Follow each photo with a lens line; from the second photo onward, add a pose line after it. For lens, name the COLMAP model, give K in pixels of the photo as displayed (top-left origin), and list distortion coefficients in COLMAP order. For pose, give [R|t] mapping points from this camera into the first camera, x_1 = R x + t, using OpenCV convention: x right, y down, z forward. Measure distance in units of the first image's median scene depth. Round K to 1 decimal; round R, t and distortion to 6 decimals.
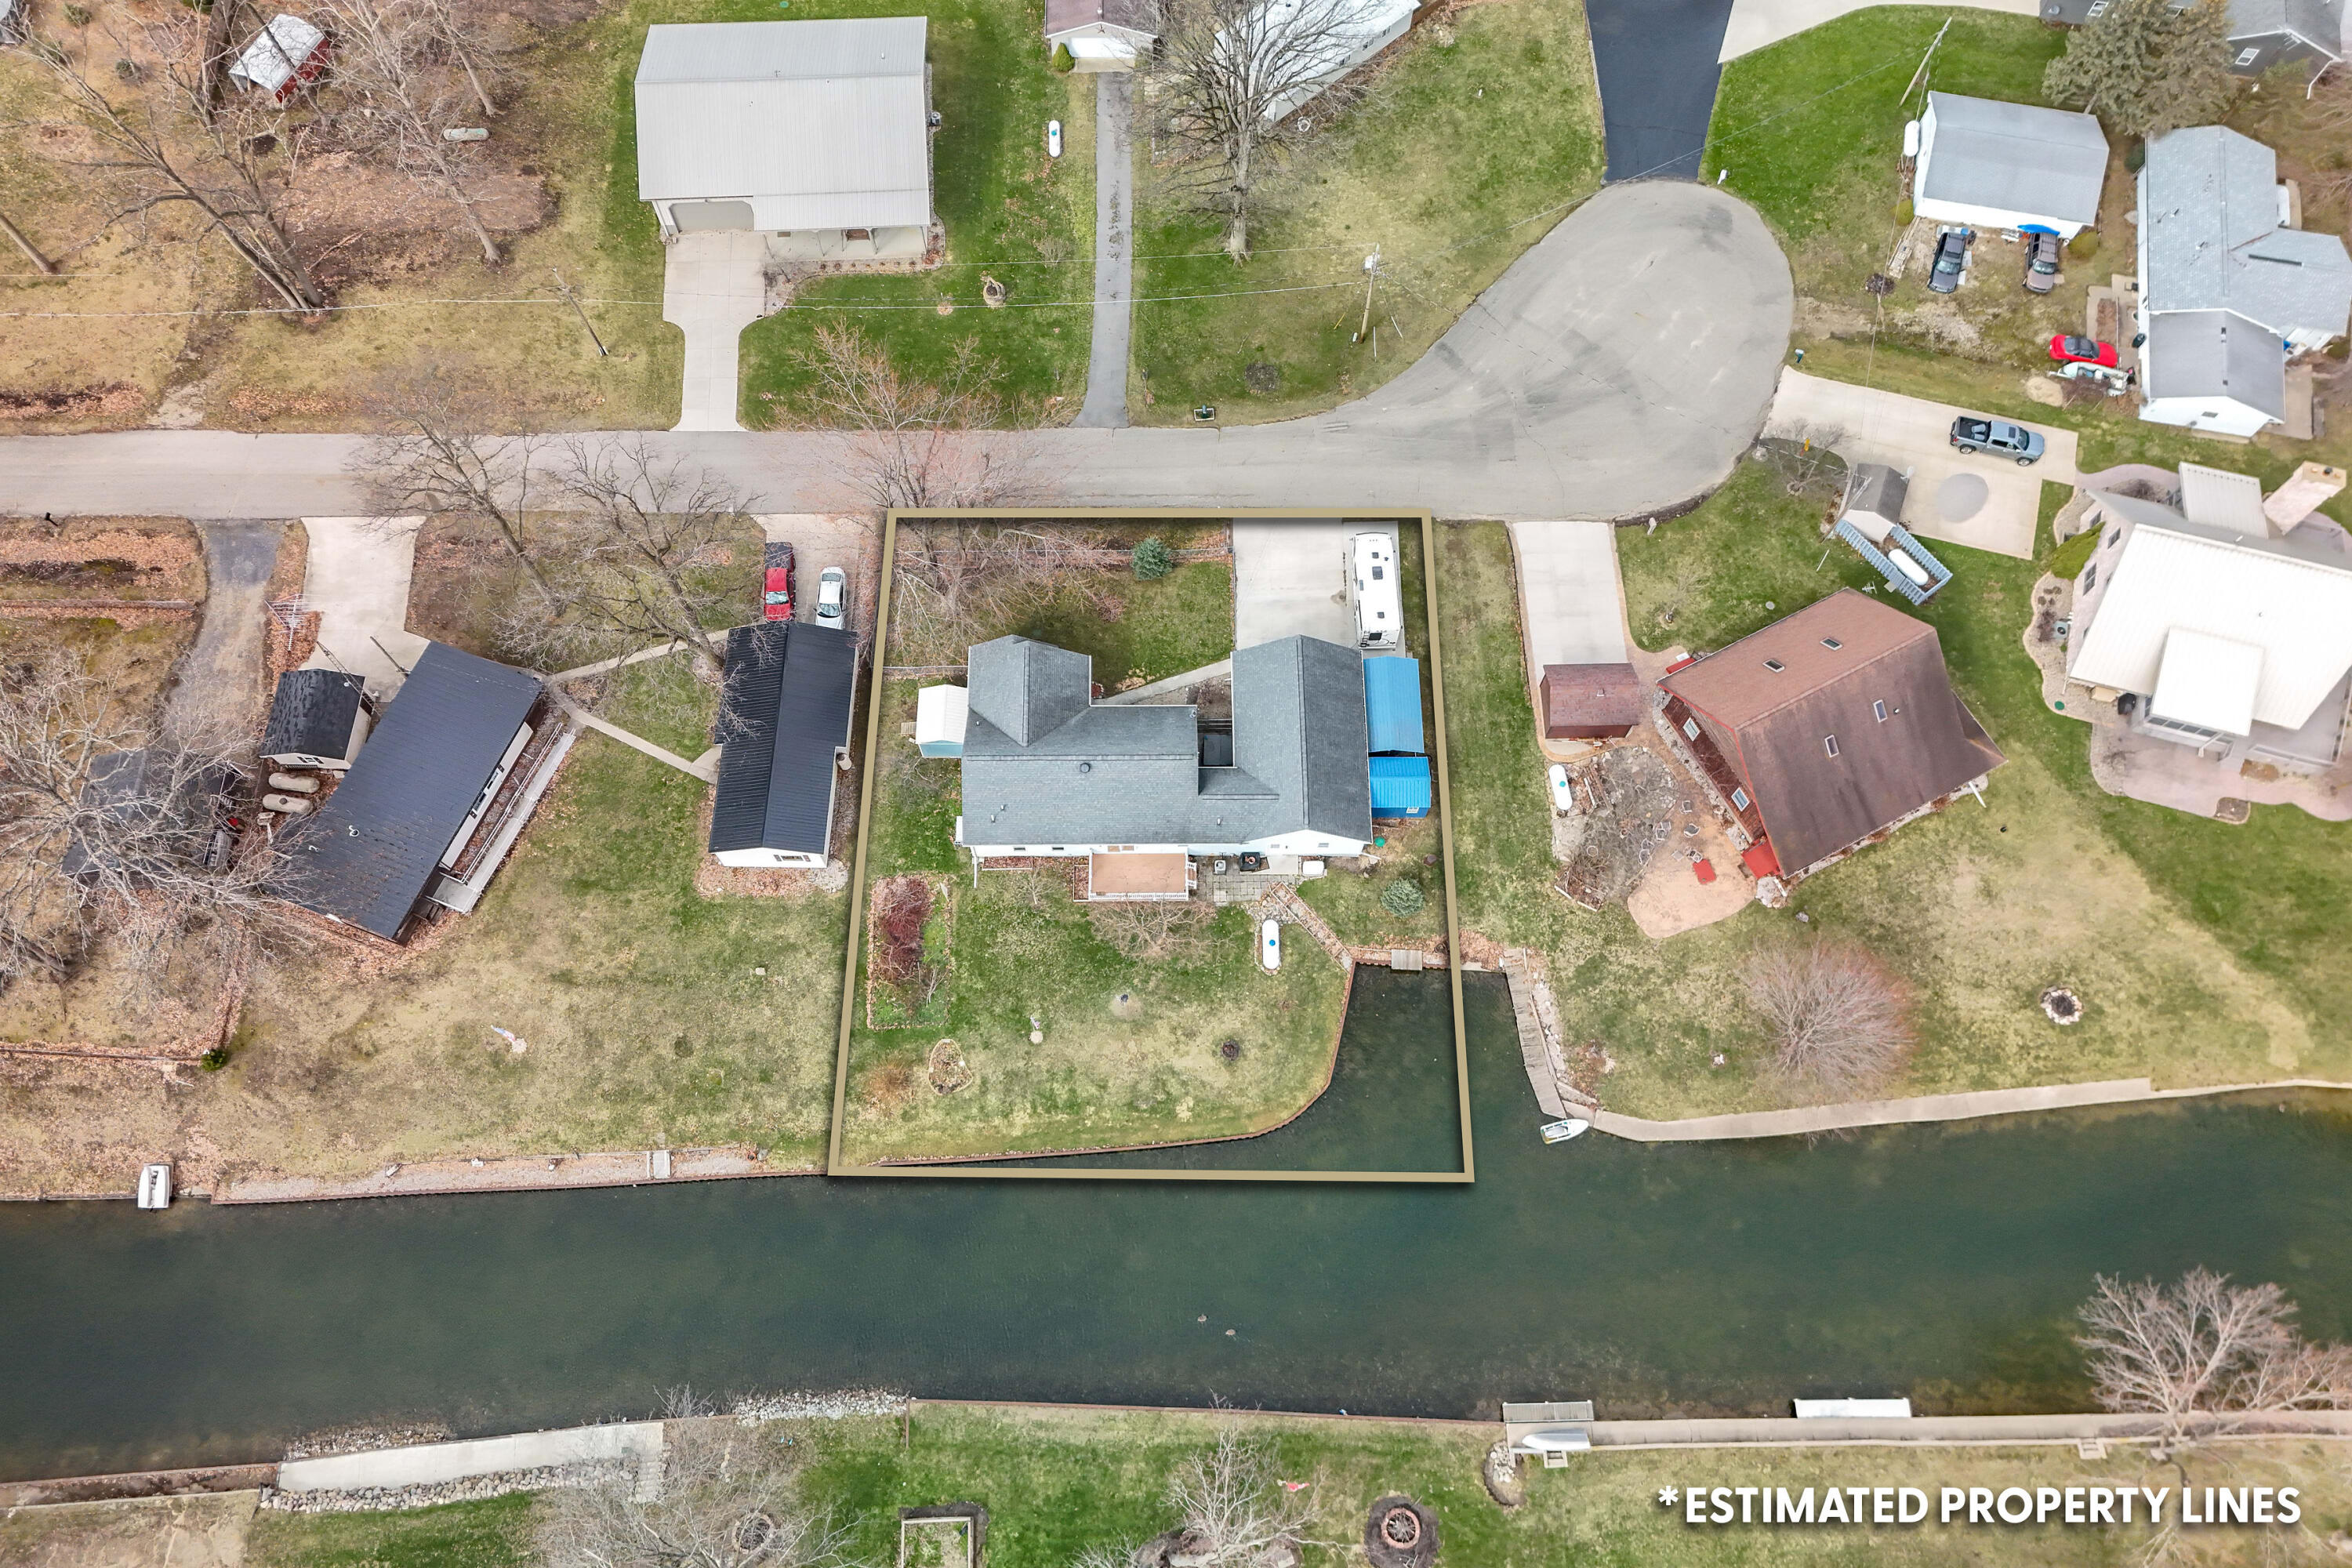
lens RADIAL K [[1722.0, 0, 1179.6], [0, 1722.0, 777.9], [0, 0, 1]] dist [0.087377, -0.067738]
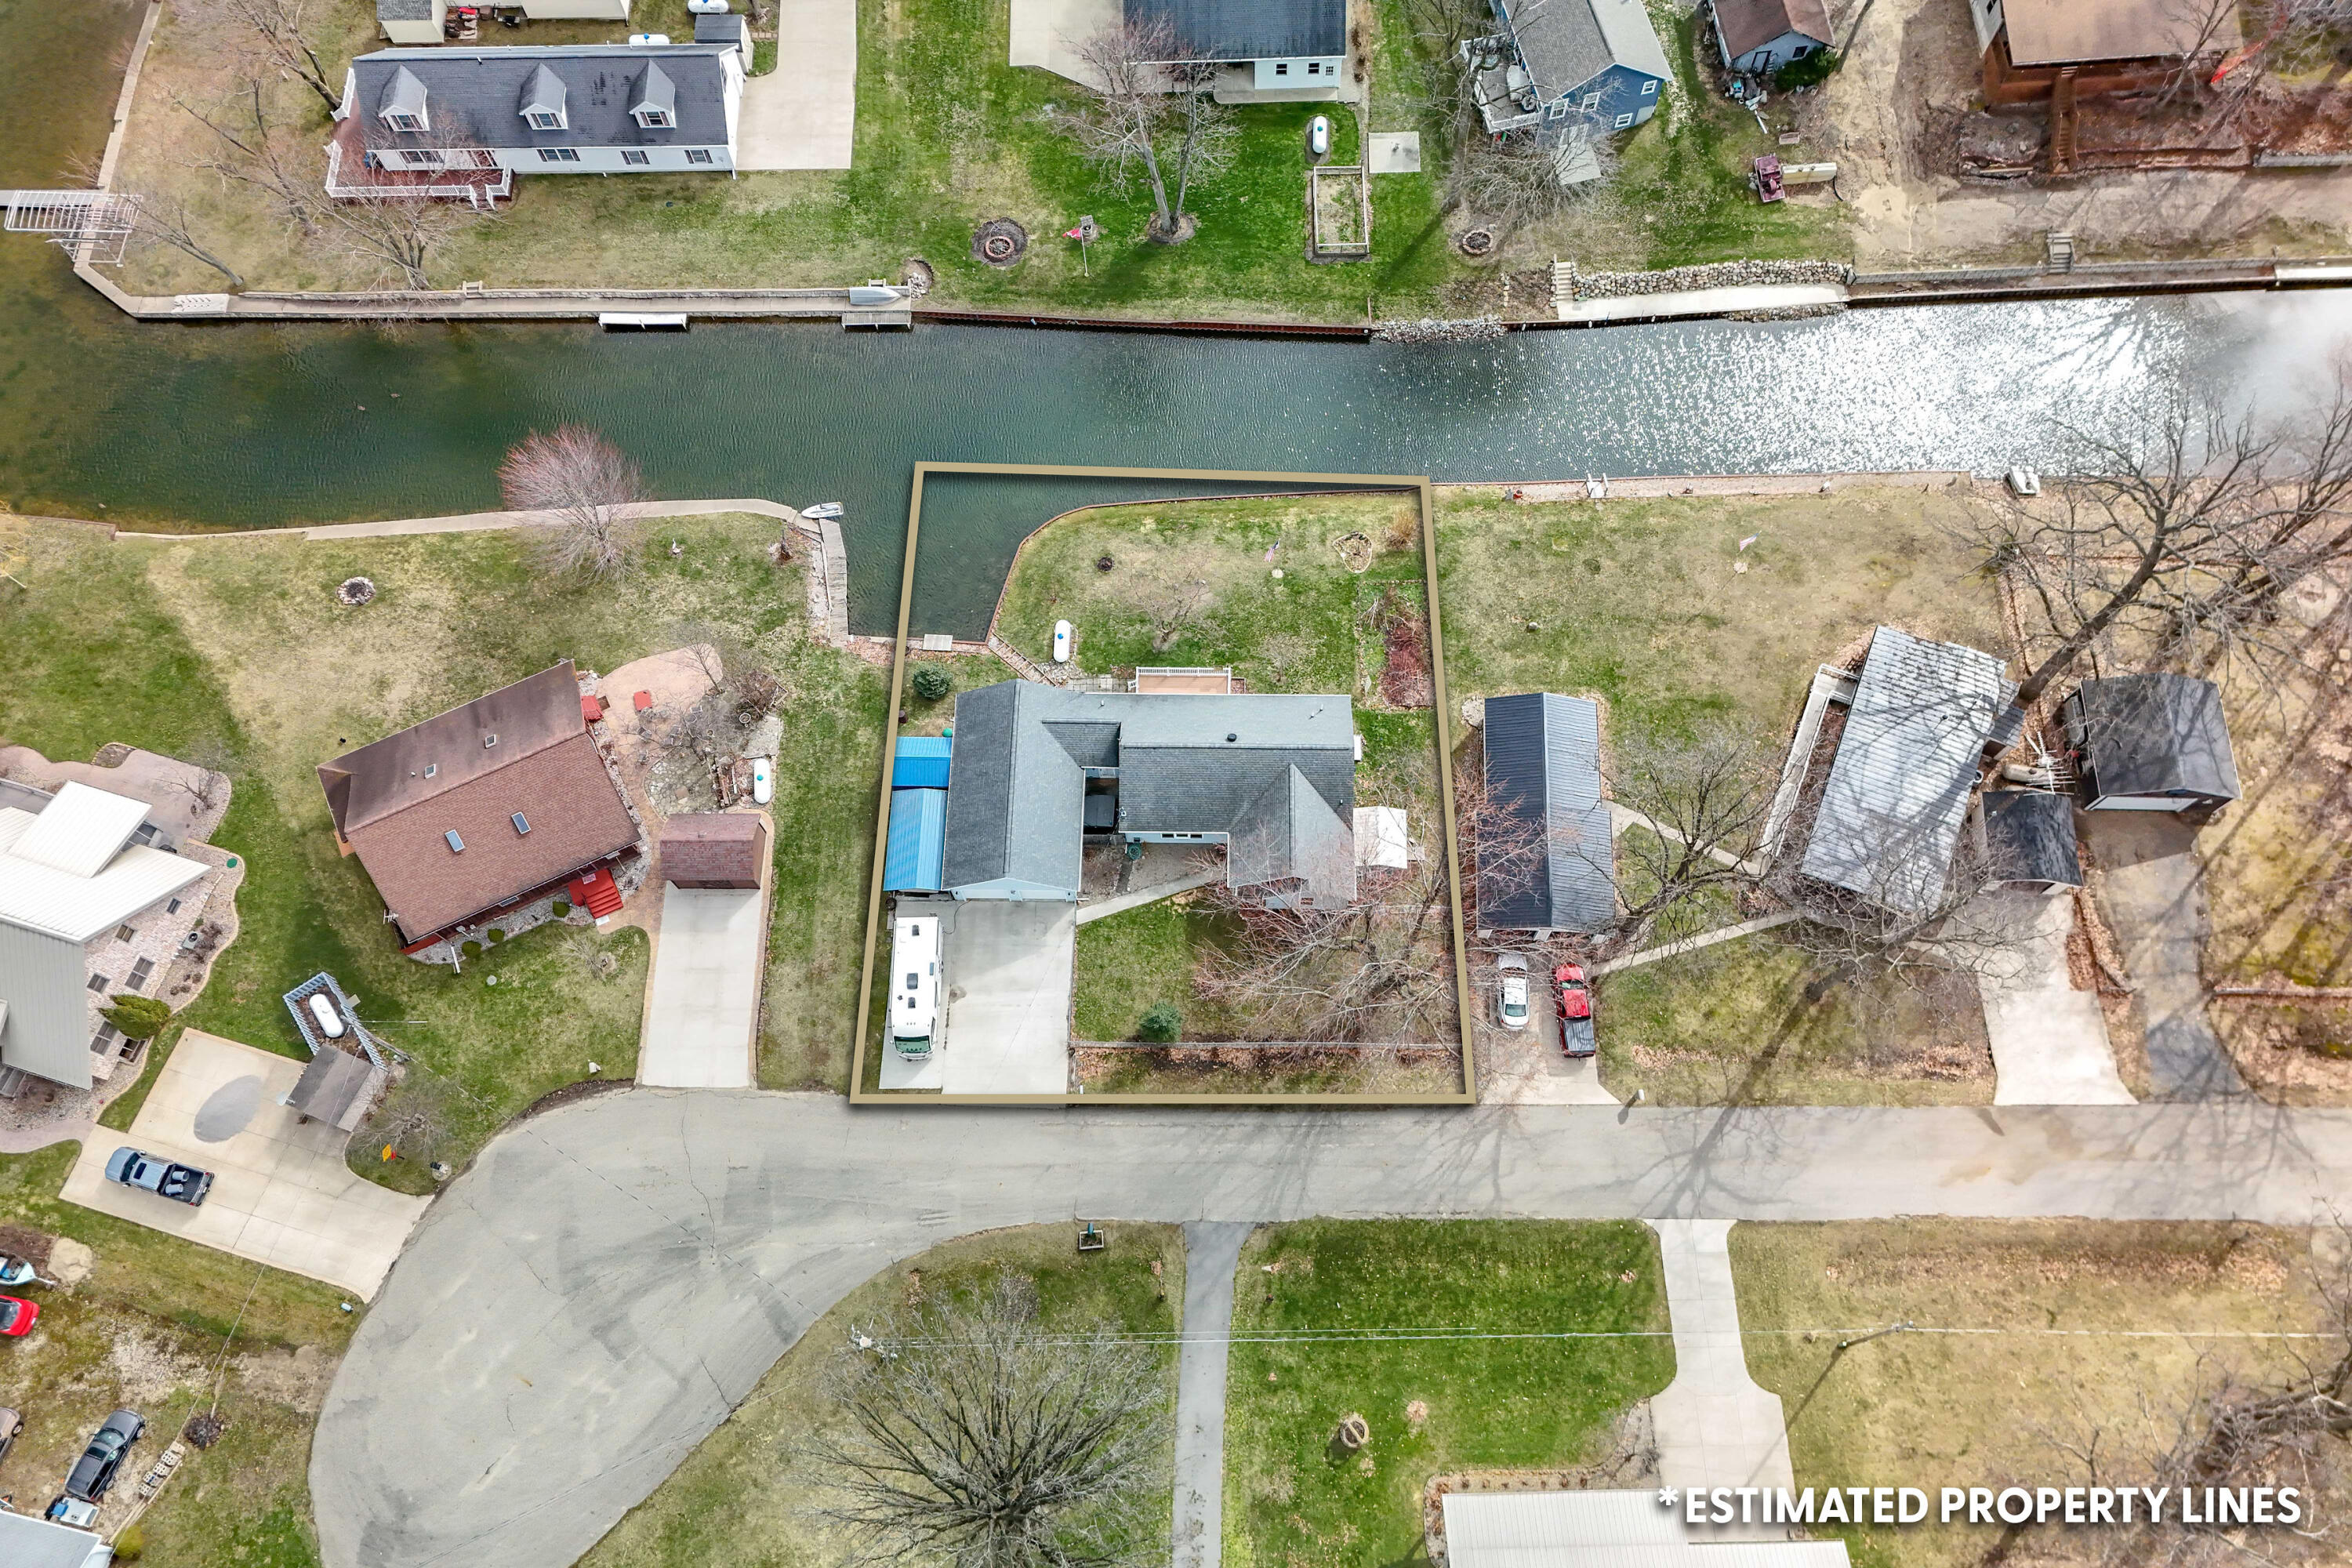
lens RADIAL K [[1722.0, 0, 1179.6], [0, 1722.0, 777.9], [0, 0, 1]] dist [0.087377, -0.067738]
pose [[-0.999464, -0.022062, 0.024200, -0.047007], [0.032692, -0.715091, 0.698266, -0.691229], [0.001900, 0.698683, 0.715429, 0.279920]]
